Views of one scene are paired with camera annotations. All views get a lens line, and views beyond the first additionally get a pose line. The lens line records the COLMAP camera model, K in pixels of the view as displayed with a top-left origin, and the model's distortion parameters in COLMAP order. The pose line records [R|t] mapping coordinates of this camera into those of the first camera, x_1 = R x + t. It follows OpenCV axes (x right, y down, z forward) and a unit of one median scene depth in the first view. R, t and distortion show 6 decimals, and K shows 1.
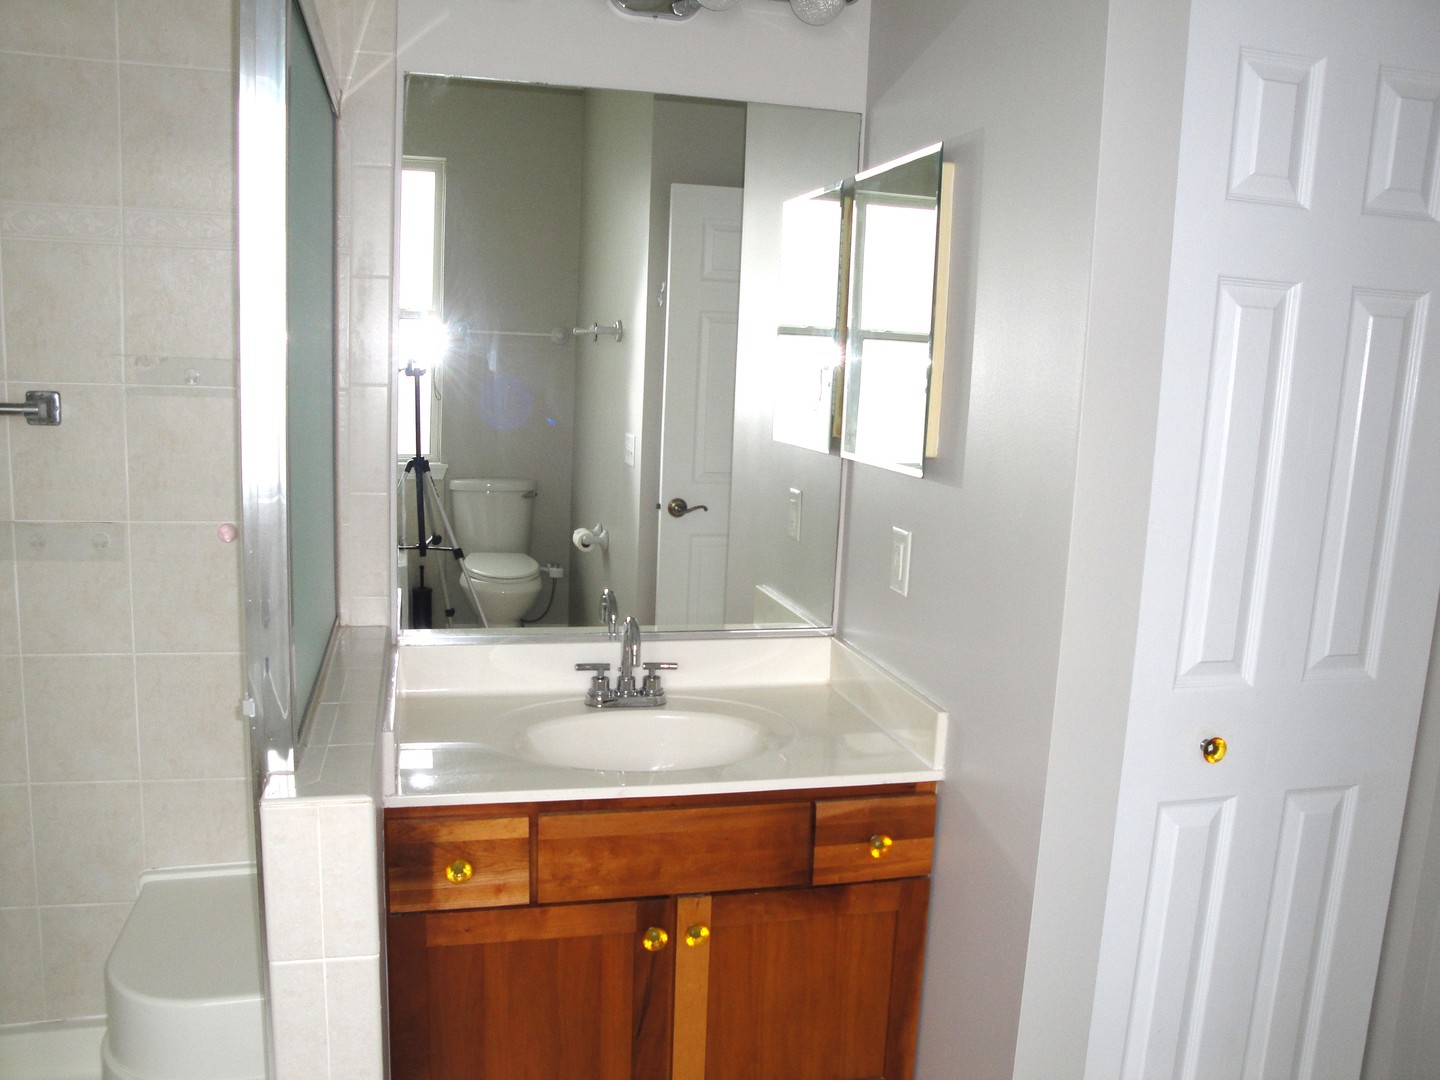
lens RADIAL K [[1178.8, 0, 717.4], [0, 1178.8, 562.8], [0, 0, 1]] dist [-0.164065, 0.136828]
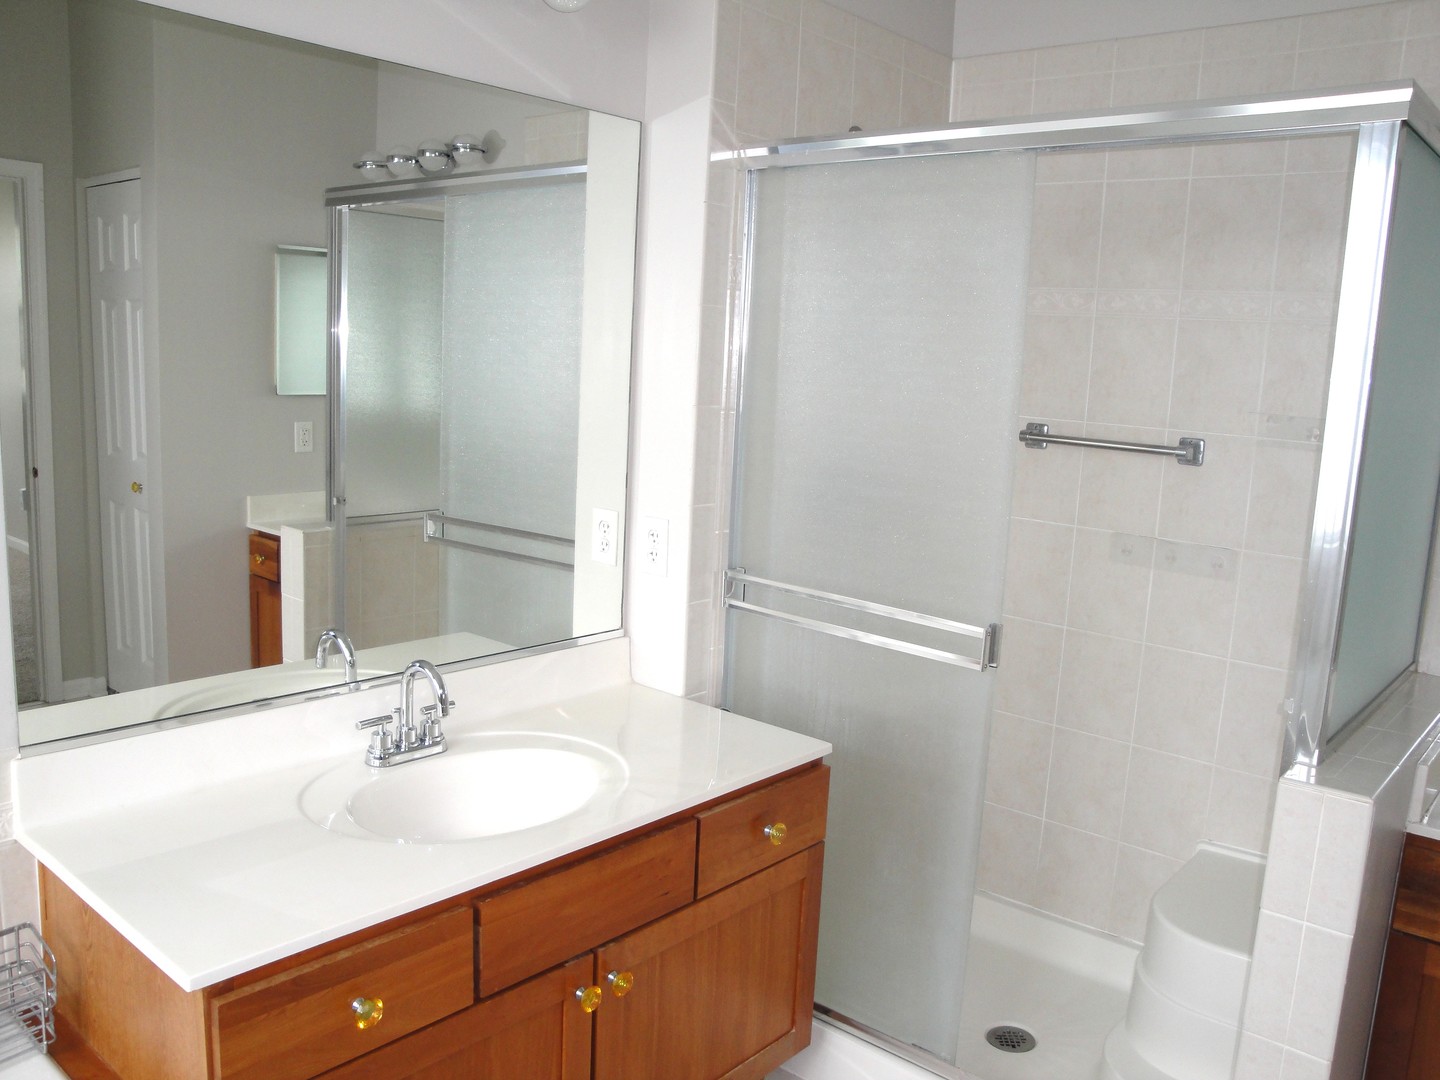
lens RADIAL K [[1178.8, 0, 720.4], [0, 1178.8, 544.4], [0, 0, 1]] dist [-0.164065, 0.136828]
pose [[0.578815, 0.115531, -0.807234, 0.147113], [-0.159529, 0.986828, 0.026847, 0.014289], [0.799702, 0.113238, 0.589621, -0.164662]]
